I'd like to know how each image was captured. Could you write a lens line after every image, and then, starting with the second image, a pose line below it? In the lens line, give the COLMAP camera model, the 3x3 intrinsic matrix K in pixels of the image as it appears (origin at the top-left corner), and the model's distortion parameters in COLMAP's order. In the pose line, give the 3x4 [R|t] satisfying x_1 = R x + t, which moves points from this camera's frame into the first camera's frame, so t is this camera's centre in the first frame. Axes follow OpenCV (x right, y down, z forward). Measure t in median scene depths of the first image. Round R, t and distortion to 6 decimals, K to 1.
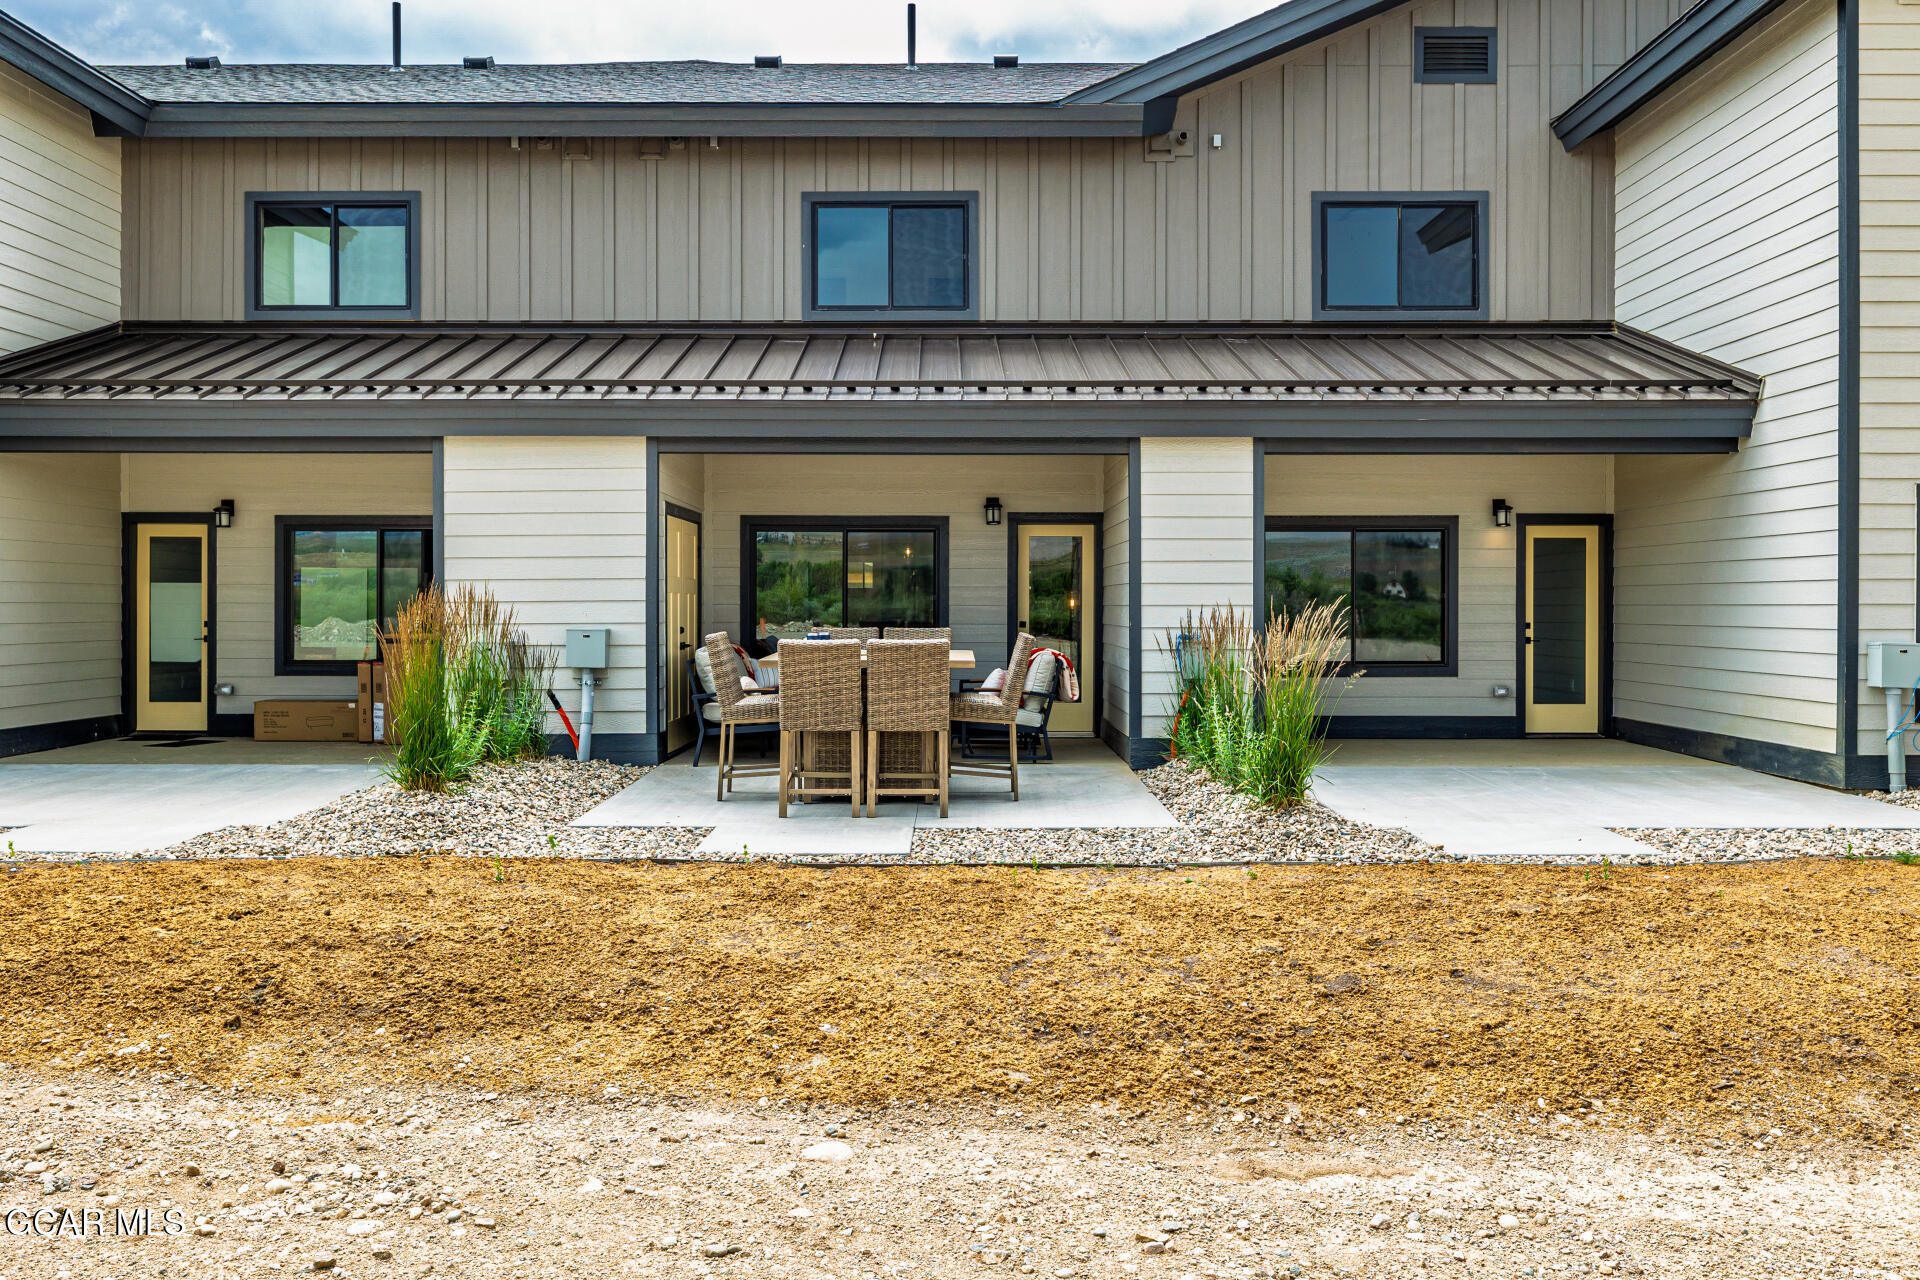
lens RADIAL K [[1618.8, 0, 955.3], [0, 1618.8, 606.2], [0, 0, 1]] dist [-0.005781, 0.002010]
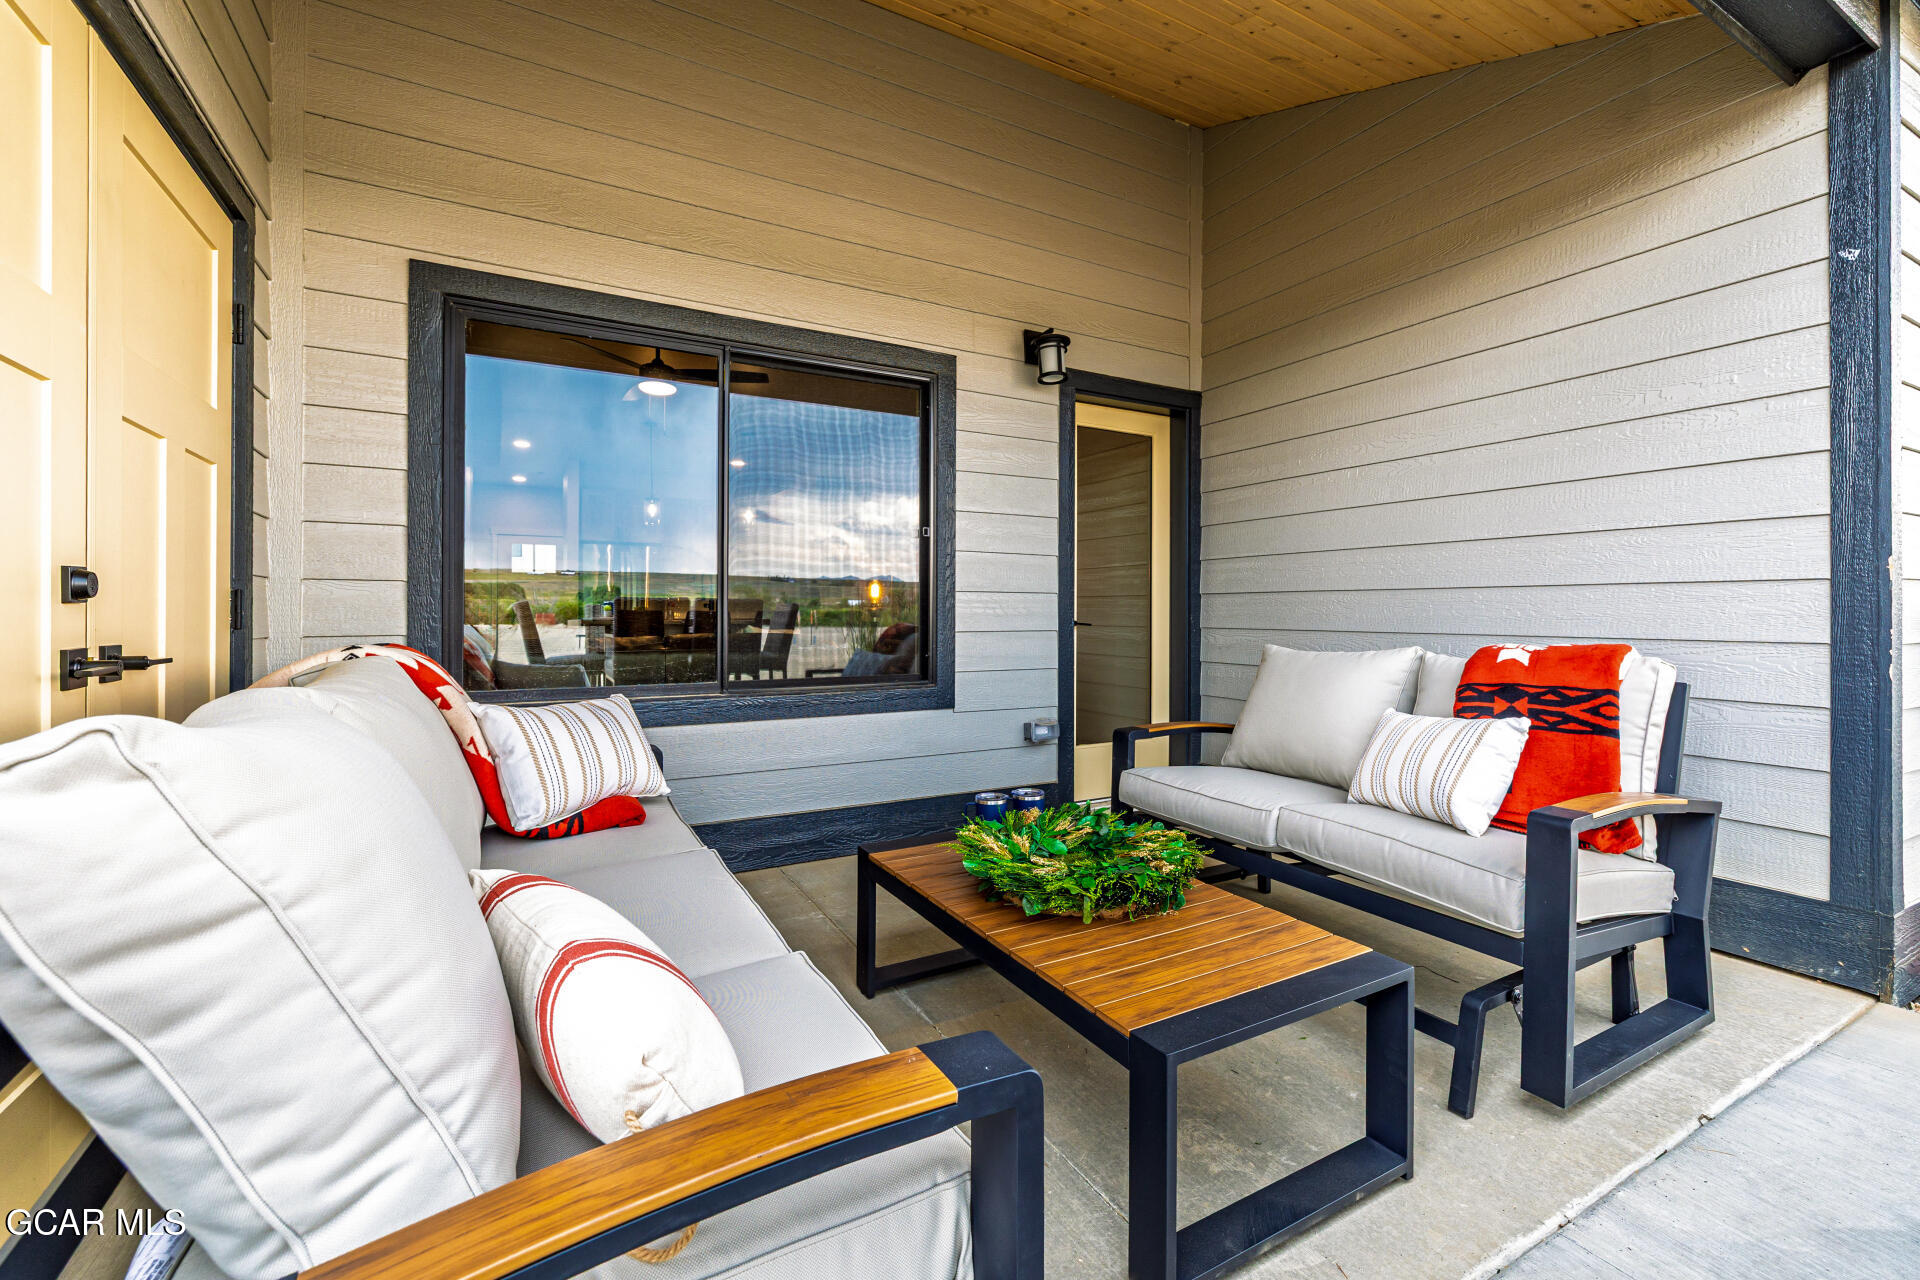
lens RADIAL K [[811.7, 0, 951.2], [0, 811.7, 613.9], [0, 0, 1]] dist [-0.001271, -0.000789]
pose [[0.877182, 0.001857, 0.480154, -0.115348], [-0.003019, 0.999994, 0.001647, 0.016638], [-0.480148, -0.002894, 0.877183, 0.806135]]
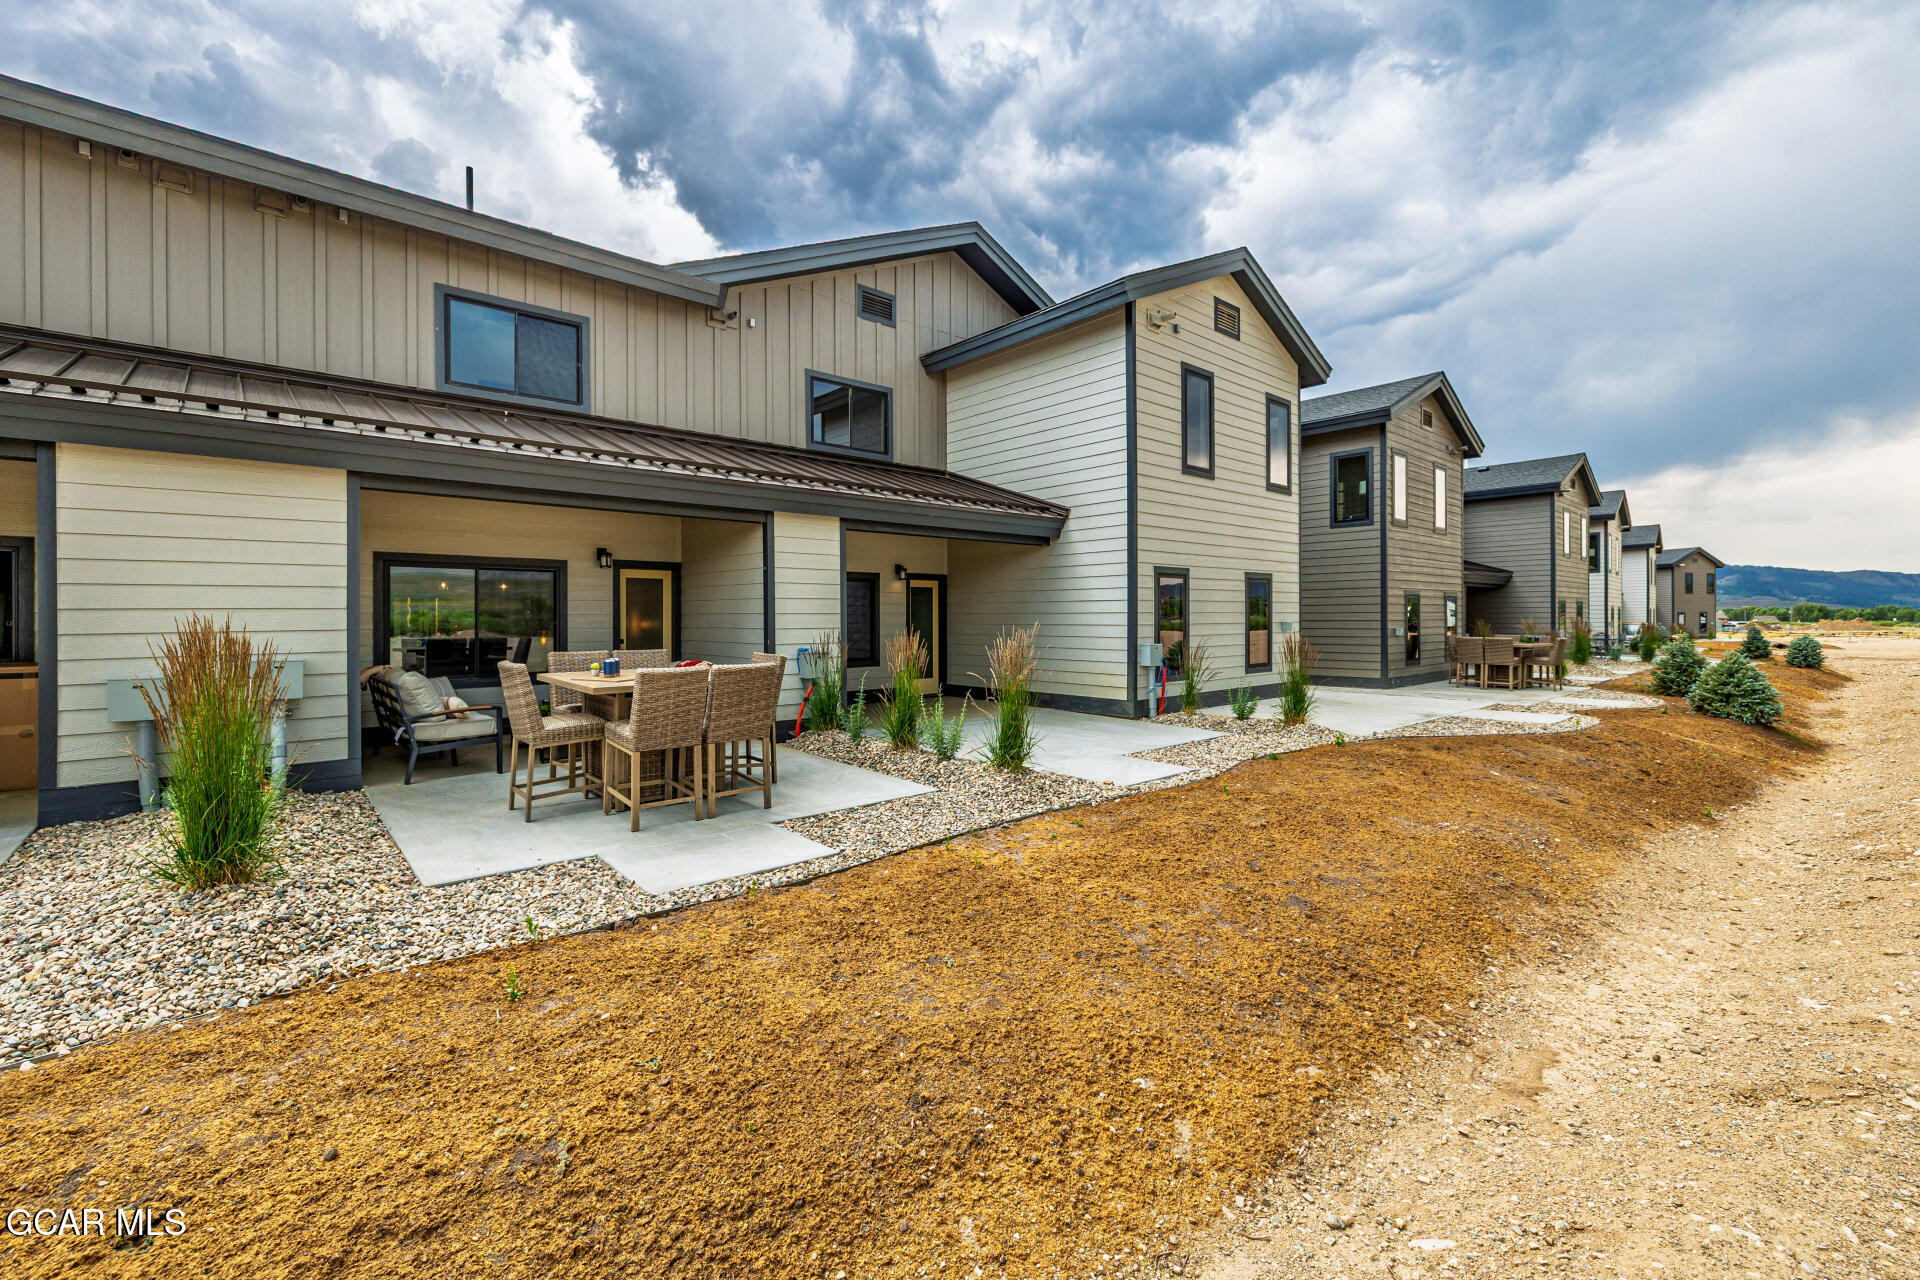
lens RADIAL K [[811.7, 0, 951.2], [0, 811.7, 613.9], [0, 0, 1]] dist [-0.001271, -0.000789]
pose [[0.745166, 0.000045, 0.666879, -0.211878], [0.002528, 0.999993, -0.002892, -0.009504], [-0.666874, 0.003840, 0.745160, 0.305880]]
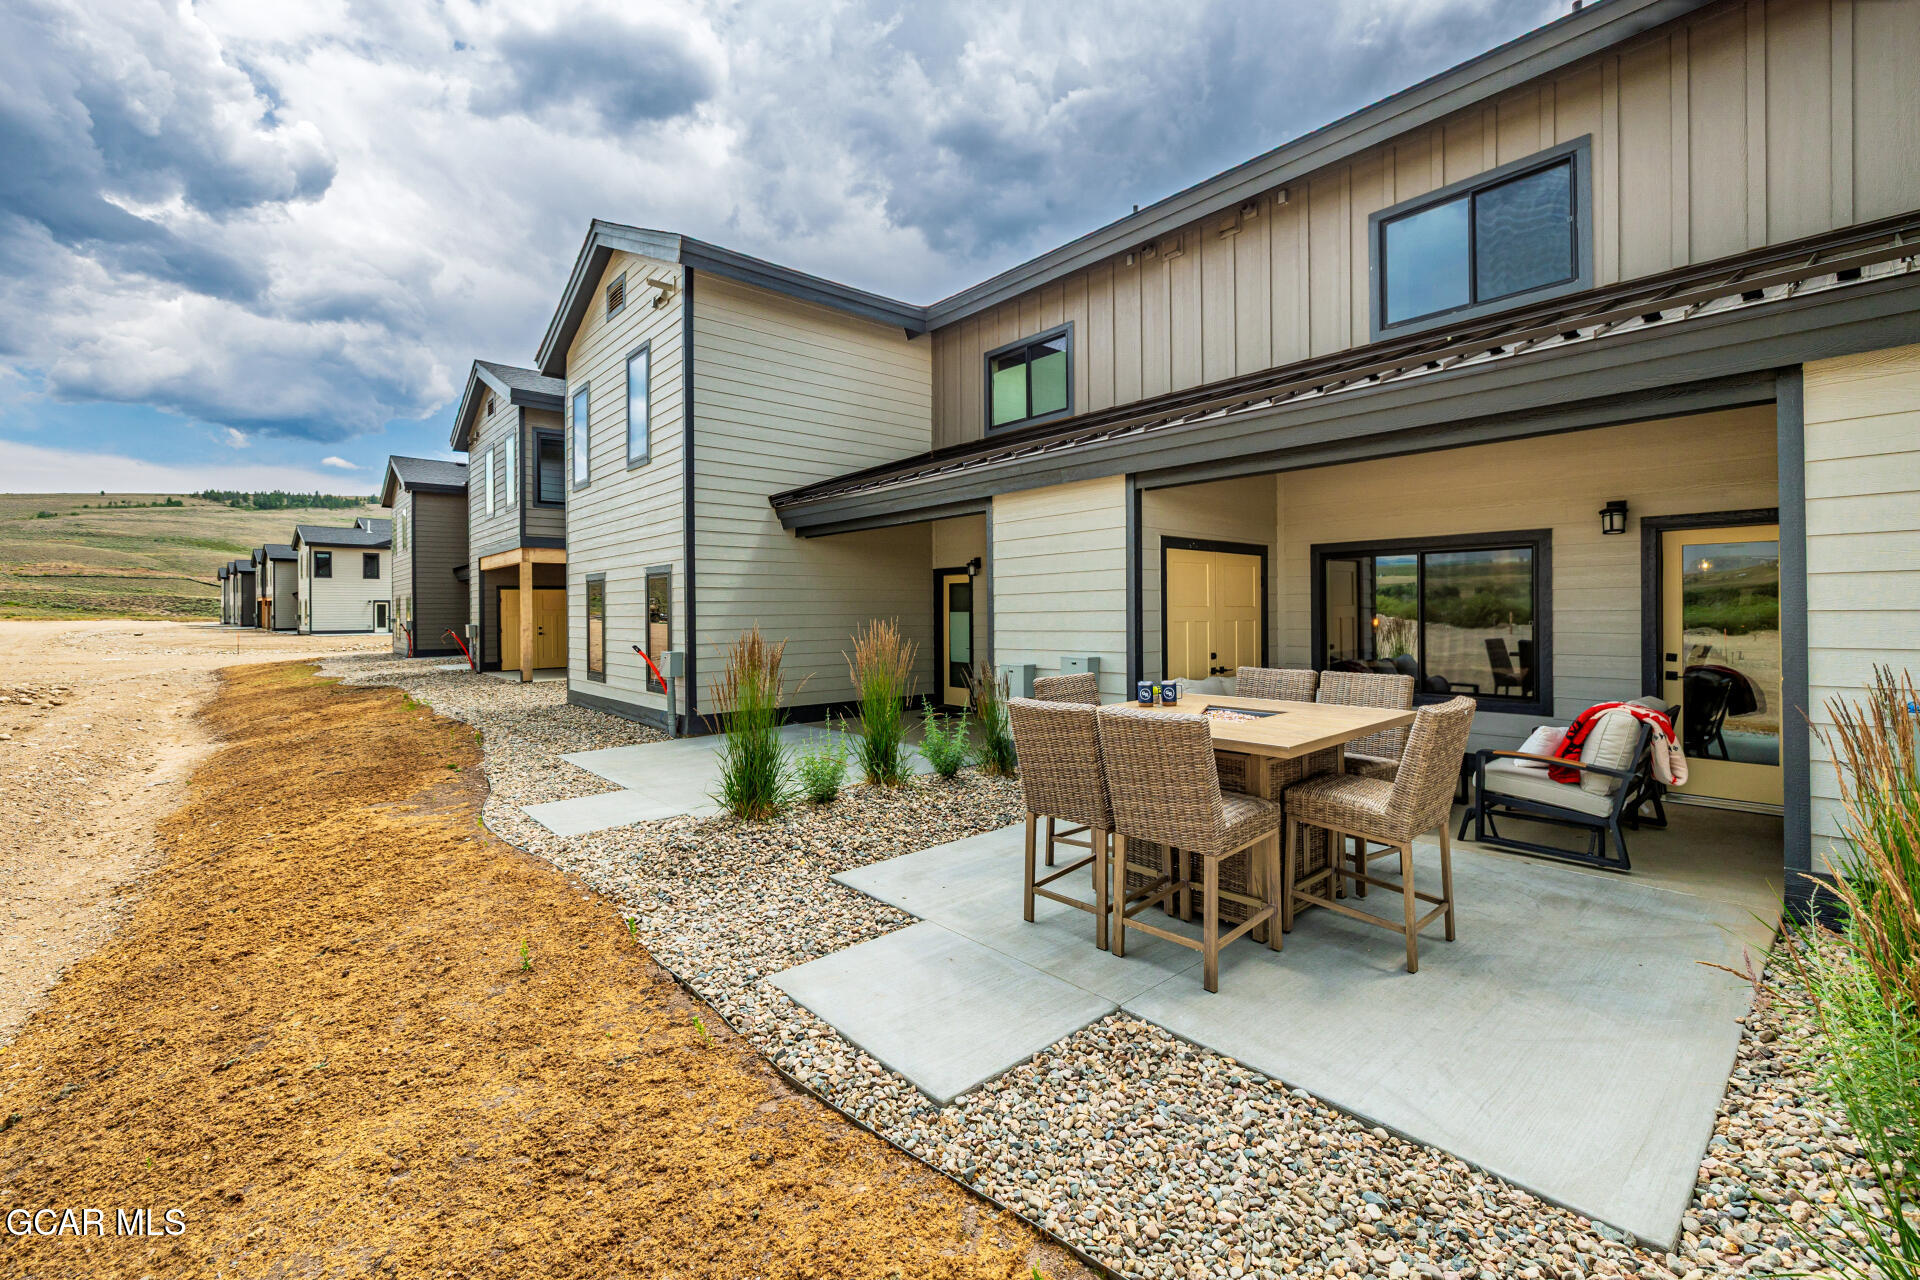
lens RADIAL K [[811.7, 0, 951.2], [0, 811.7, 613.9], [0, 0, 1]] dist [-0.001271, -0.000789]
pose [[0.650980, -0.004695, -0.759080, 0.115917], [0.008053, 0.999967, 0.000722, -0.013575], [0.759052, -0.006583, 0.650997, 0.485181]]
